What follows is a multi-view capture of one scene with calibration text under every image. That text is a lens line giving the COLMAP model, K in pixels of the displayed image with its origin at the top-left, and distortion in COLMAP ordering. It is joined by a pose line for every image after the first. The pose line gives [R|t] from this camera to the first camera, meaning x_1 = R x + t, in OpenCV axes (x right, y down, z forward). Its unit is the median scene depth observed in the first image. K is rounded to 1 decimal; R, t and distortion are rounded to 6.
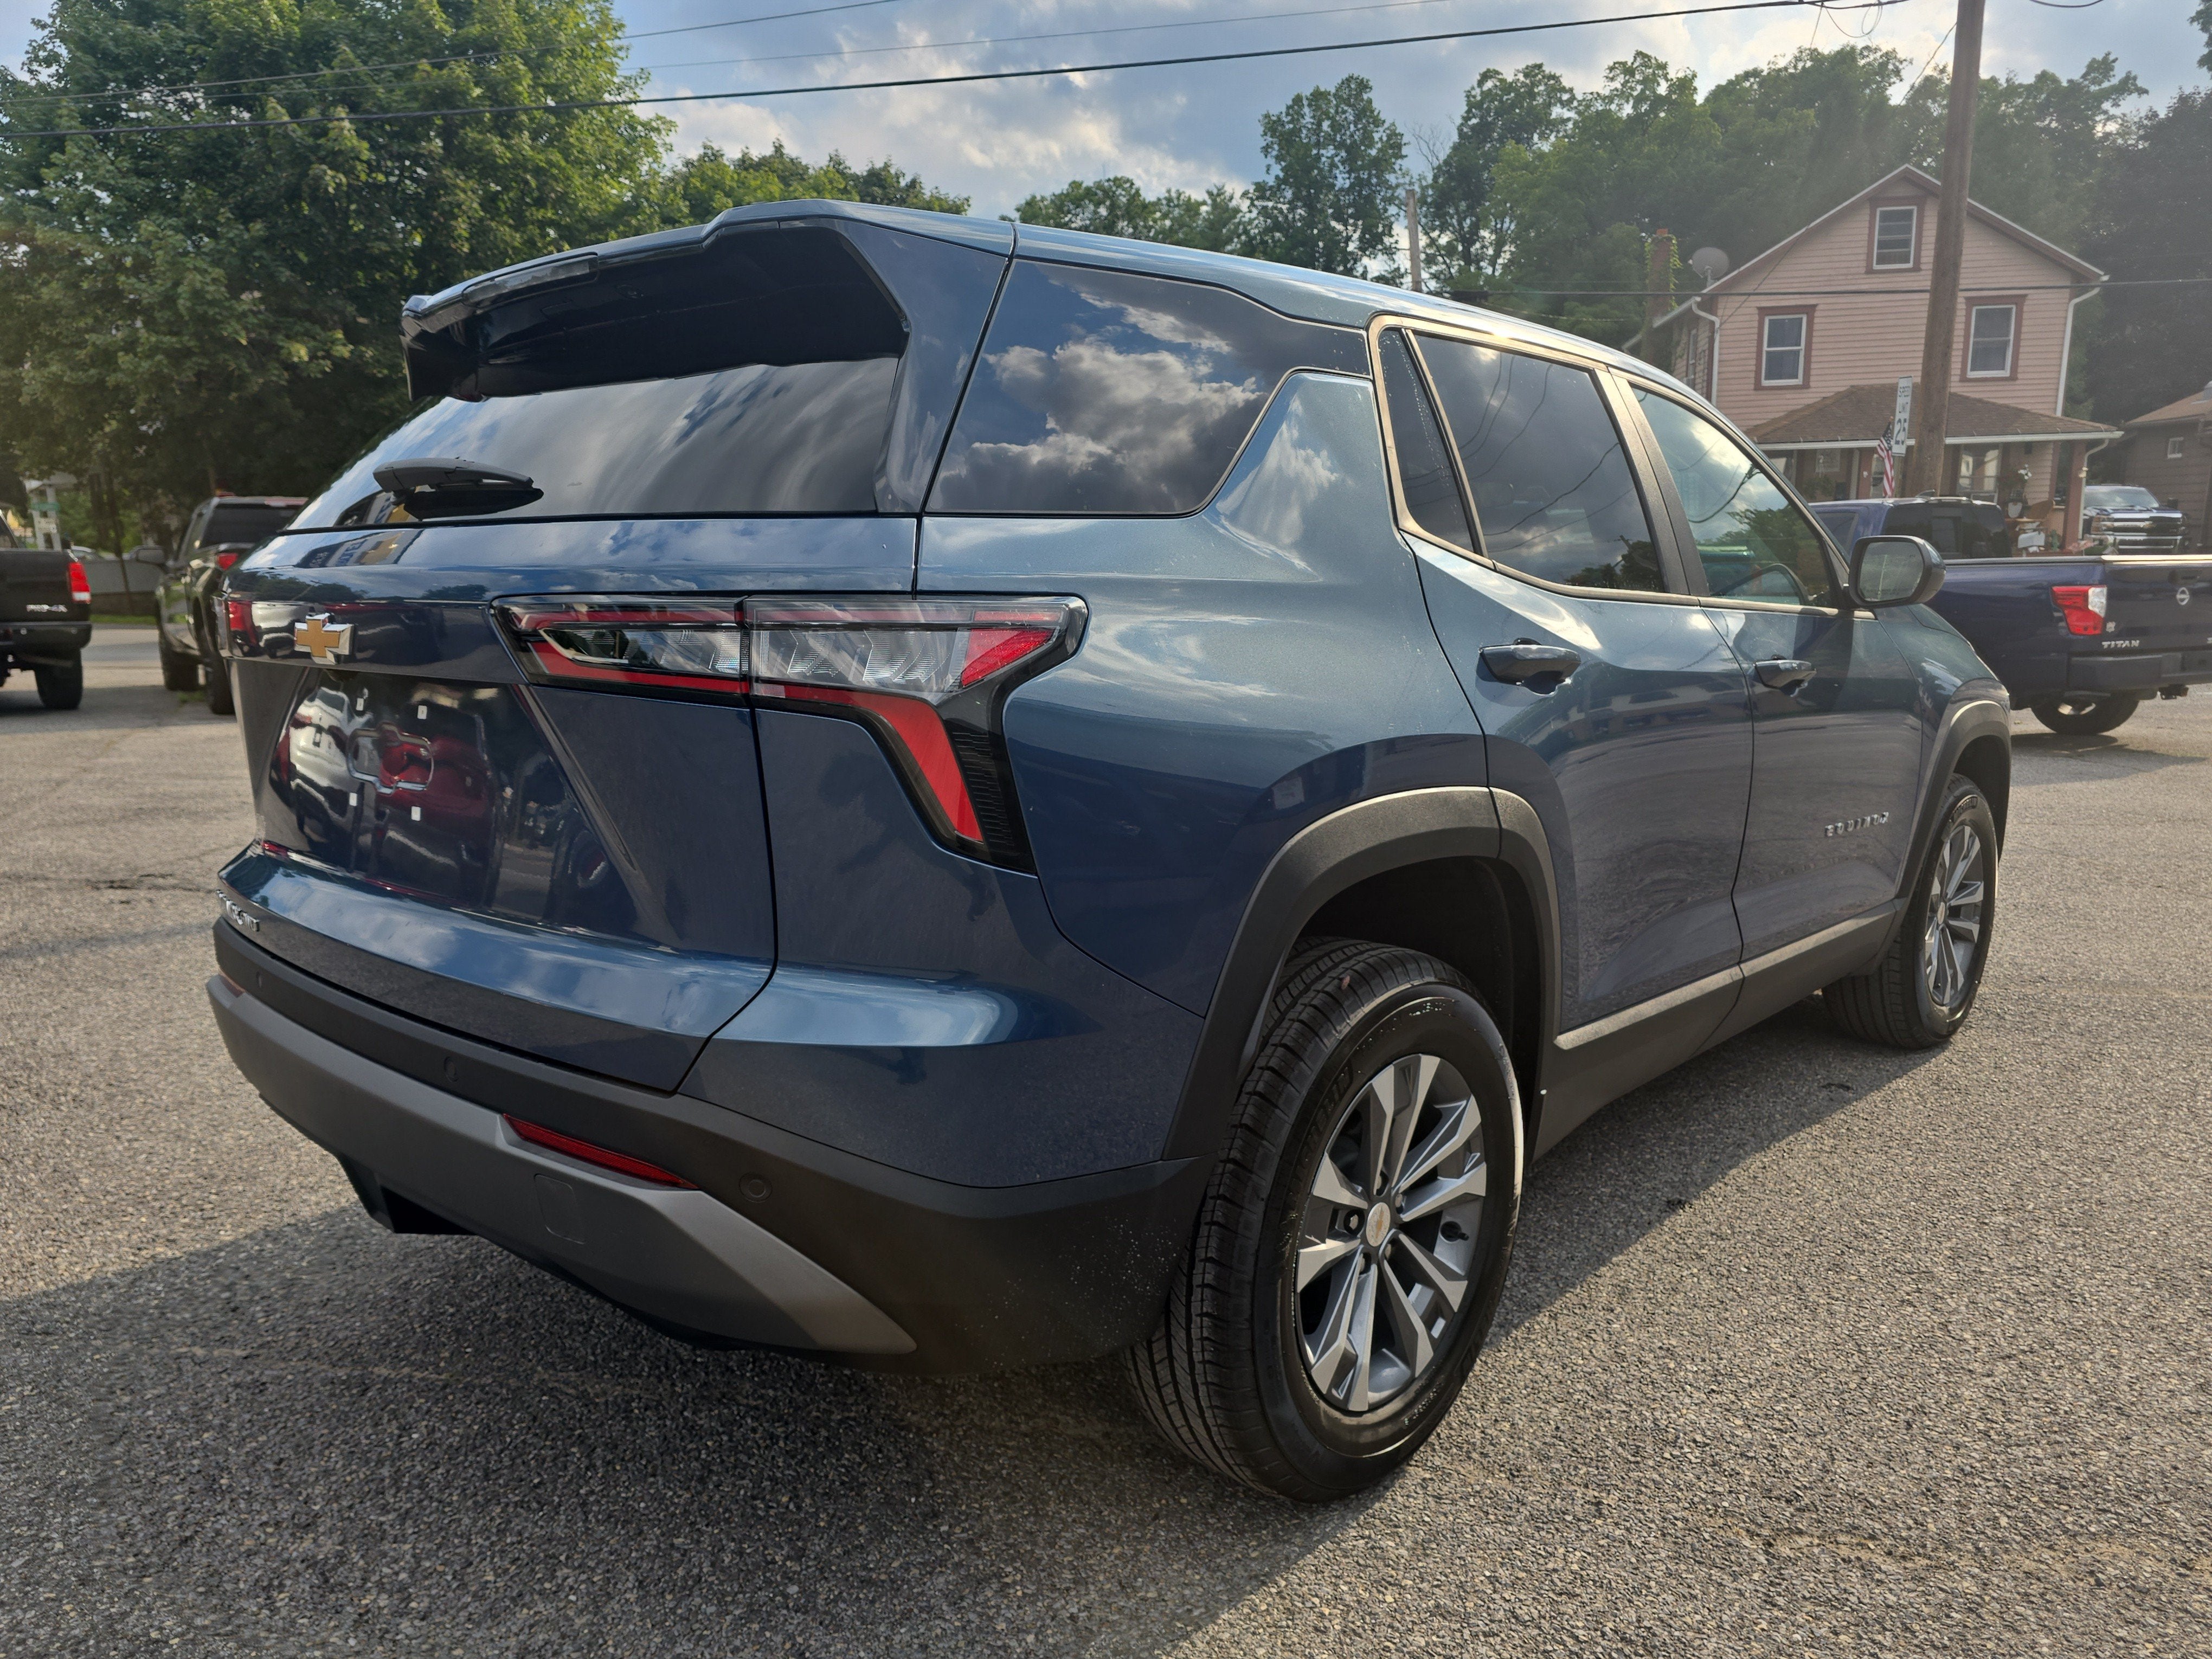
lens RADIAL K [[1505.7, 0, 1090.0], [0, 1505.7, 839.5], [0, 0, 1]] dist [0.057012, -0.041387]
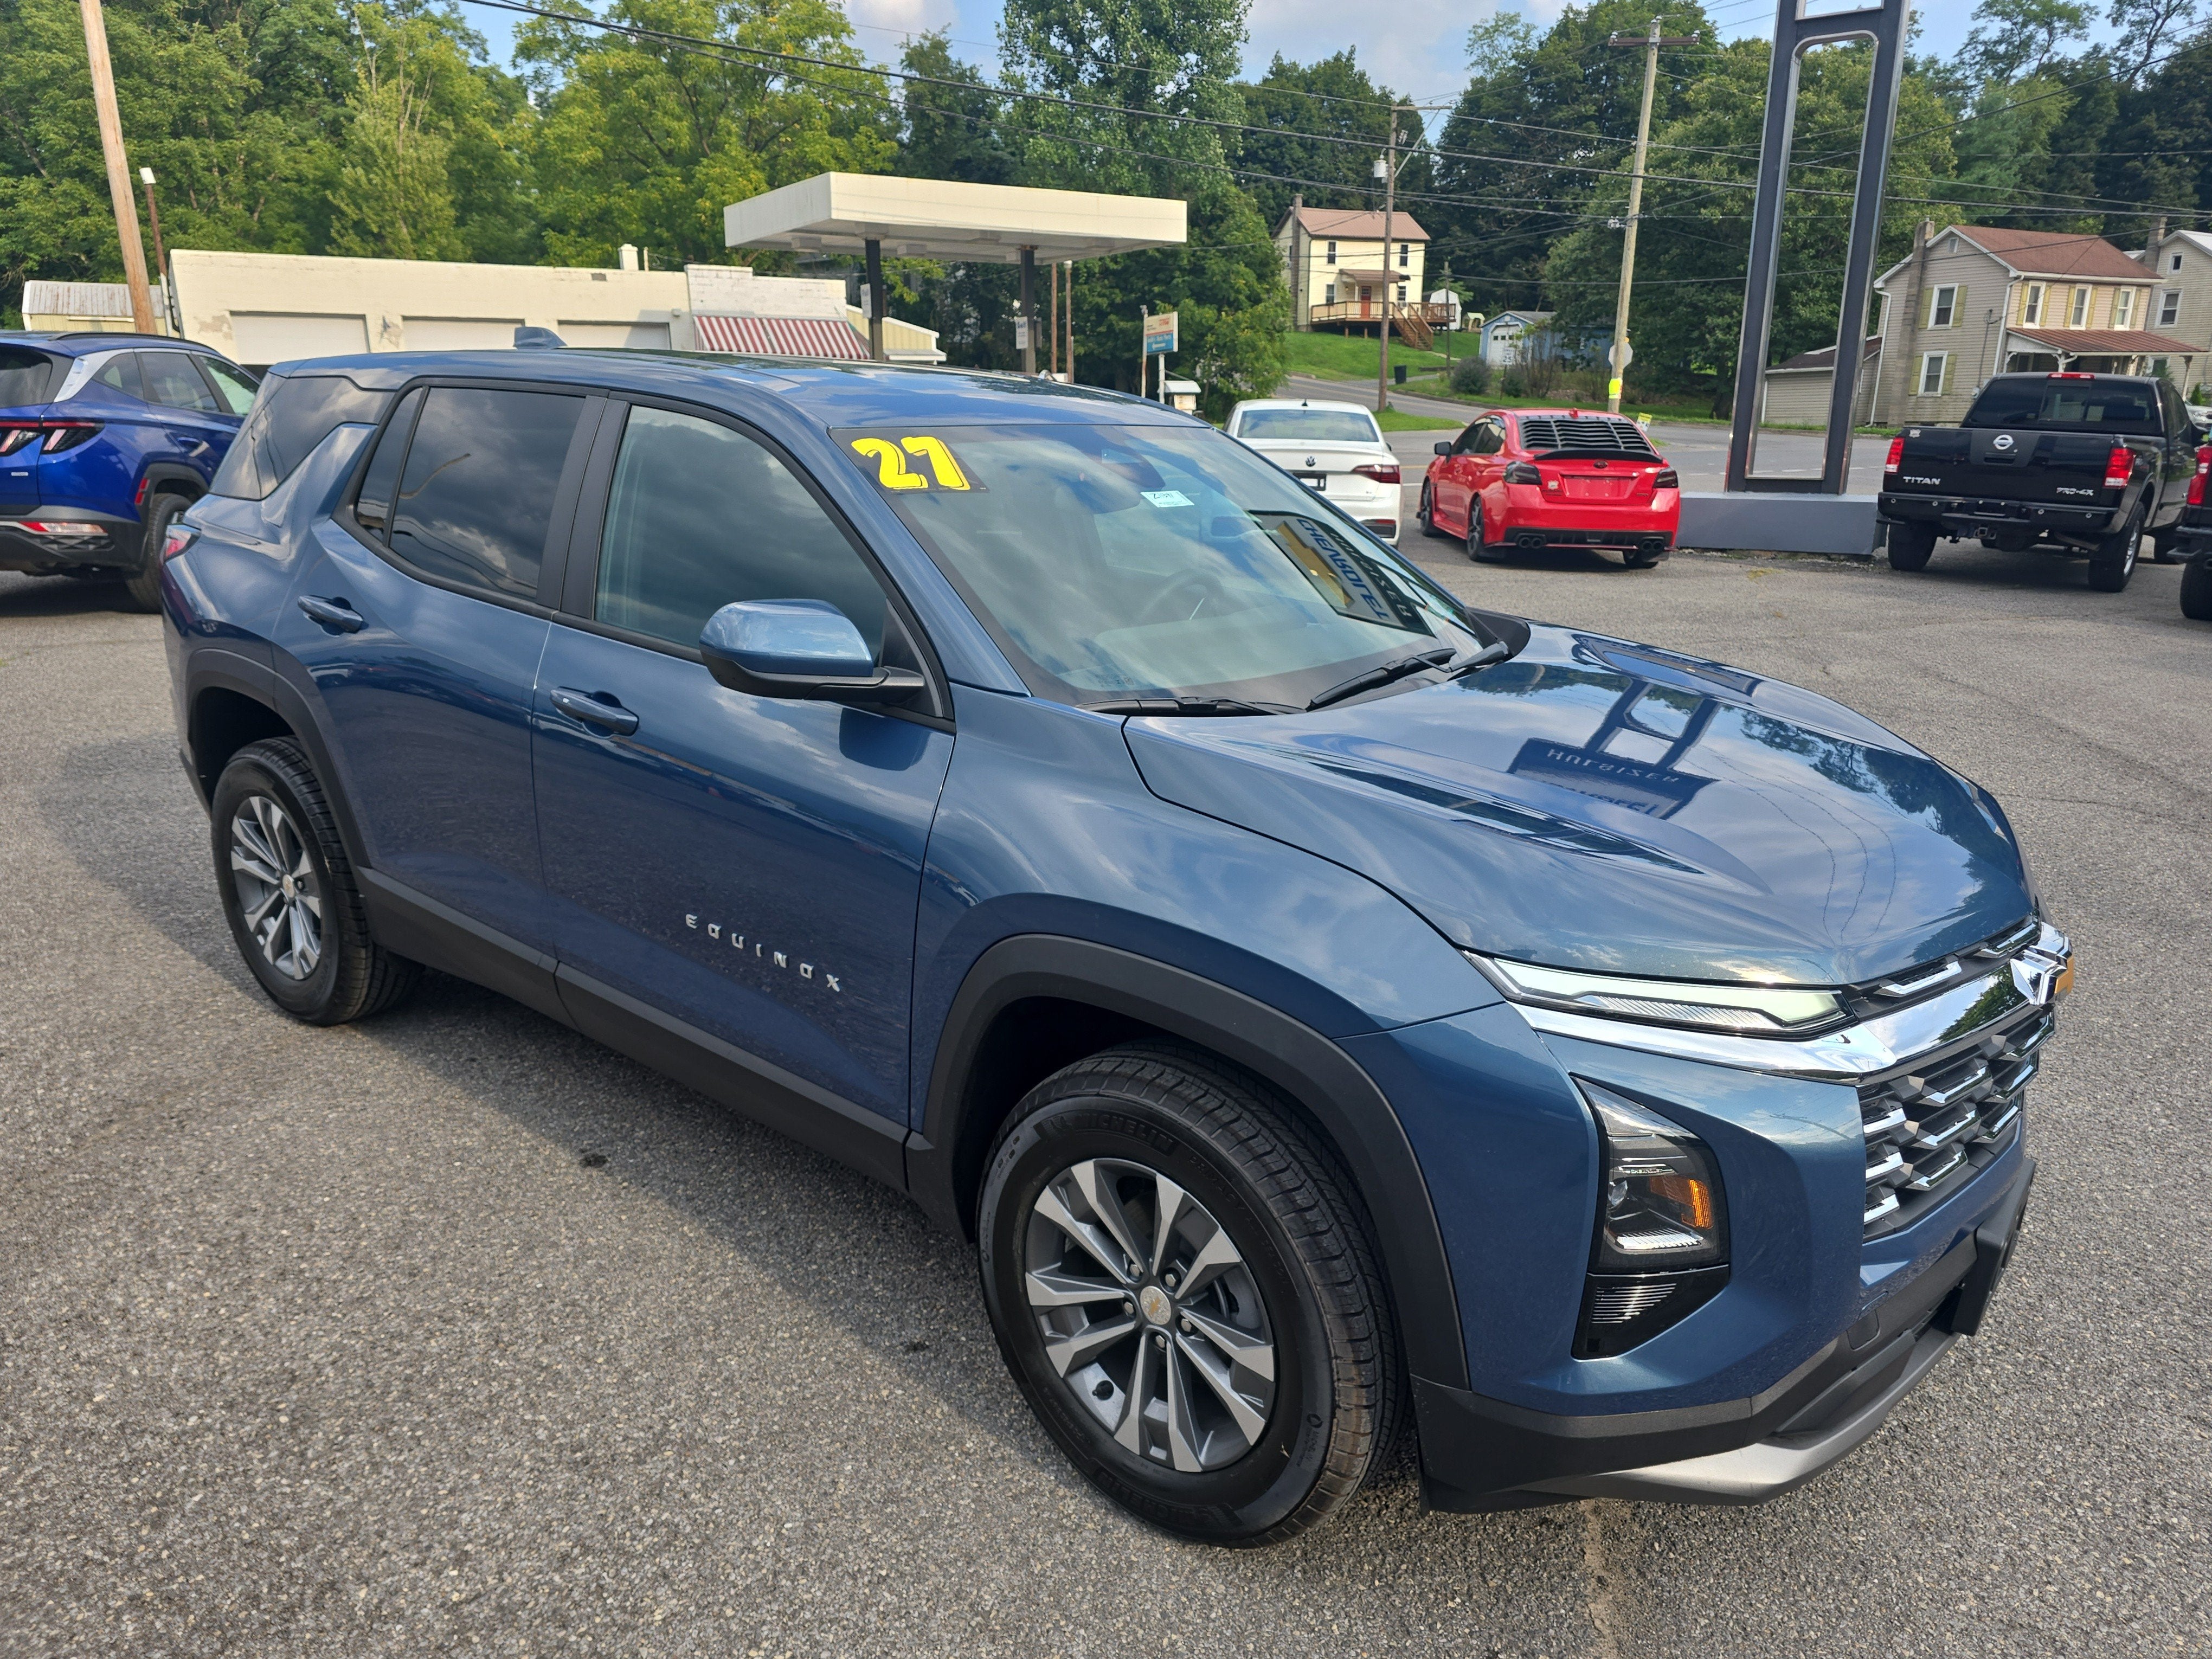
lens RADIAL K [[1490.1, 0, 1110.7], [0, 1490.1, 836.5], [0, 0, 1]] dist [0.044757, -0.031495]
pose [[0.085421, 0.292247, -0.952520, 1.648970], [-0.199862, 0.941609, 0.270976, -0.416627], [0.976093, 0.167226, 0.138842, 1.399854]]
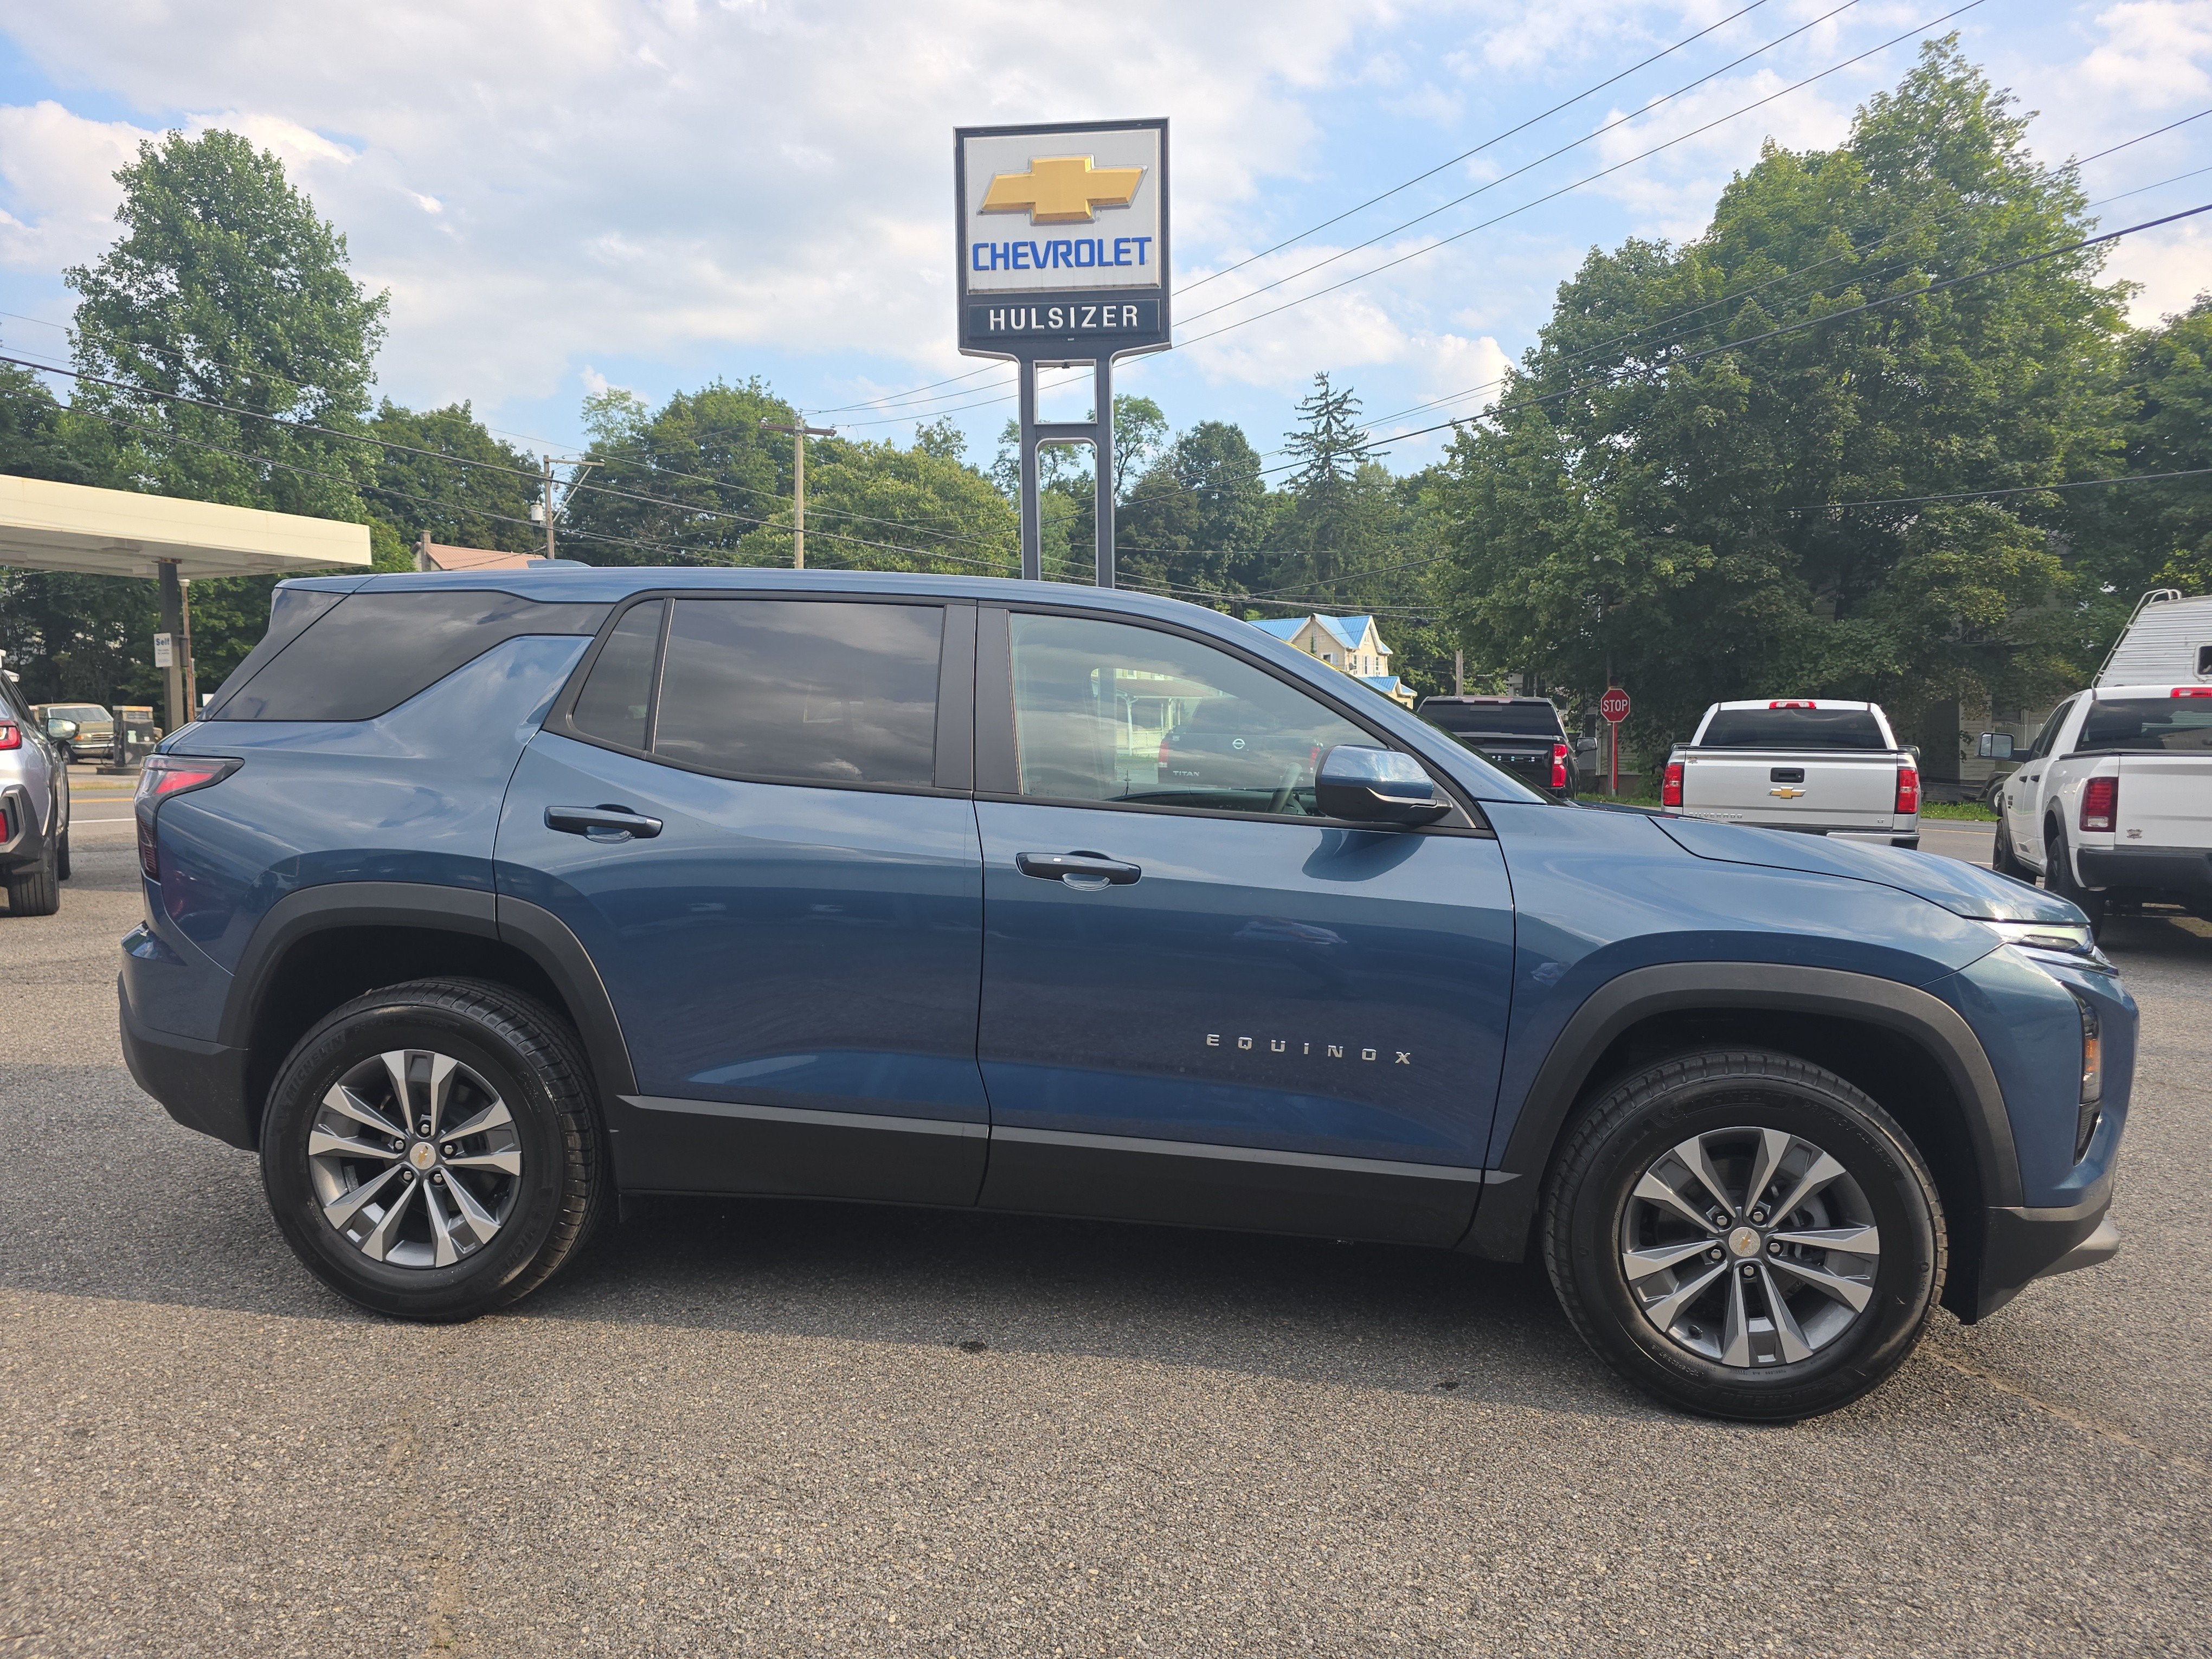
lens RADIAL K [[1477.4, 0, 1115.9], [0, 1477.4, 830.6], [0, 0, 1]] dist [0.044980, -0.038052]
pose [[0.602356, 0.064904, -0.795584, 1.503148], [-0.163834, 0.985522, -0.043644, -0.109493], [0.781233, 0.156633, 0.604269, 0.457682]]
